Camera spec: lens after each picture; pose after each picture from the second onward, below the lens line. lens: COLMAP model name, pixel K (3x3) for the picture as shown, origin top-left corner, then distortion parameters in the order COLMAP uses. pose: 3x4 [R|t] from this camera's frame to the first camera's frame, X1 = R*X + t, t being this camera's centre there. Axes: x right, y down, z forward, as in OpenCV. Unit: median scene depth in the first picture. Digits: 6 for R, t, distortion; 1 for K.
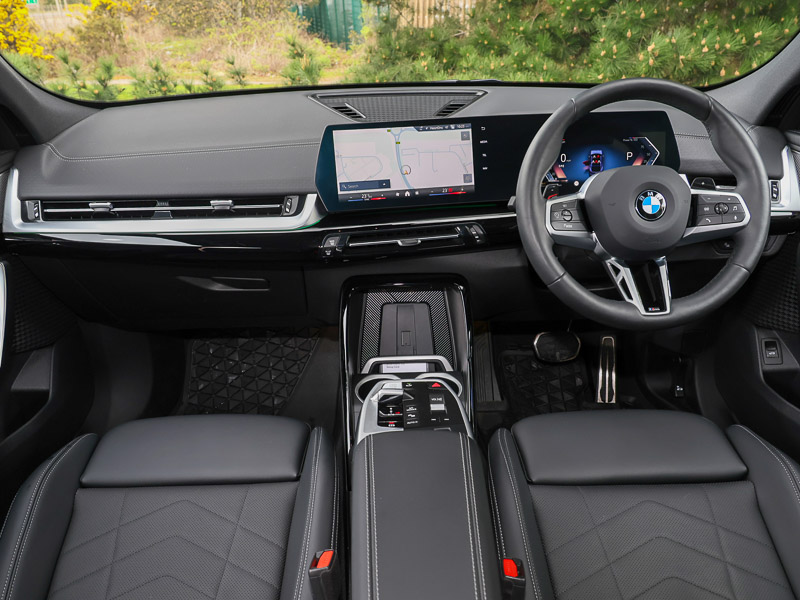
lens RADIAL K [[629.1, 0, 400.0], [0, 629.1, 300.0], [0, 0, 1]] dist [0.001167, 0.007903]
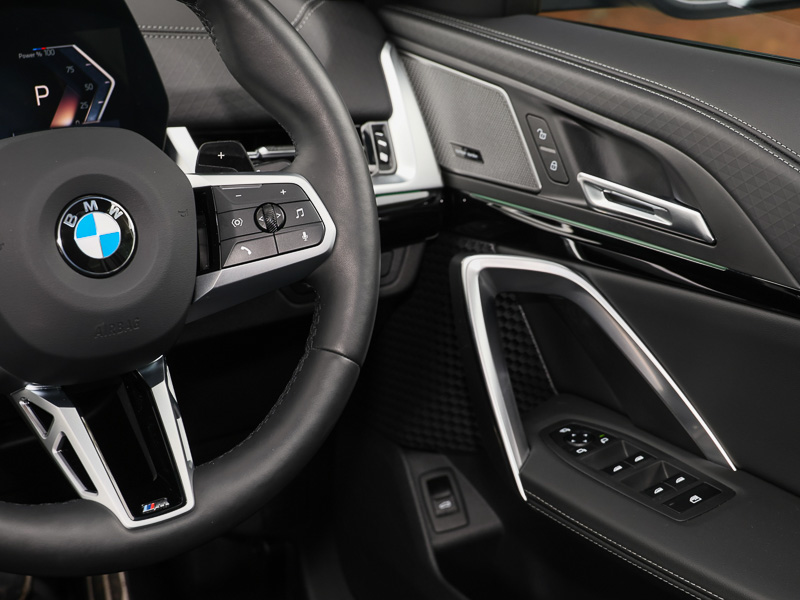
lens RADIAL K [[1428.7, 0, 400.0], [0, 1428.7, 300.0], [0, 0, 1]] dist [-0.026454, -0.081269]
pose [[0.860509, -0.155324, 0.485180, 0.110364], [0.178970, 0.983851, -0.002452, -0.064241], [-0.476964, 0.088943, 0.874411, 0.141399]]
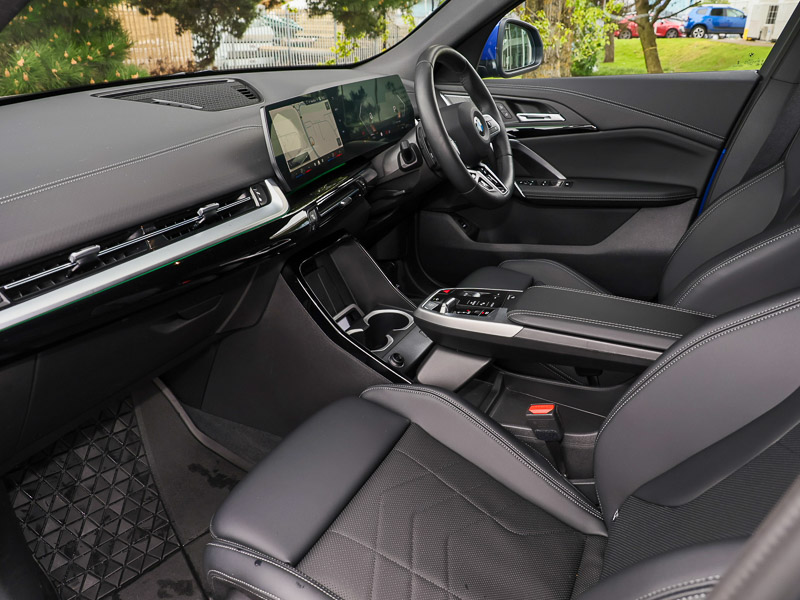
lens RADIAL K [[629.1, 0, 400.0], [0, 629.1, 300.0], [0, 0, 1]] dist [0.001167, 0.007903]
pose [[0.454225, -0.351860, 0.818458, -0.889421], [0.379725, 0.907534, 0.179415, -0.094279], [-0.805908, 0.229294, 0.545835, 0.345457]]
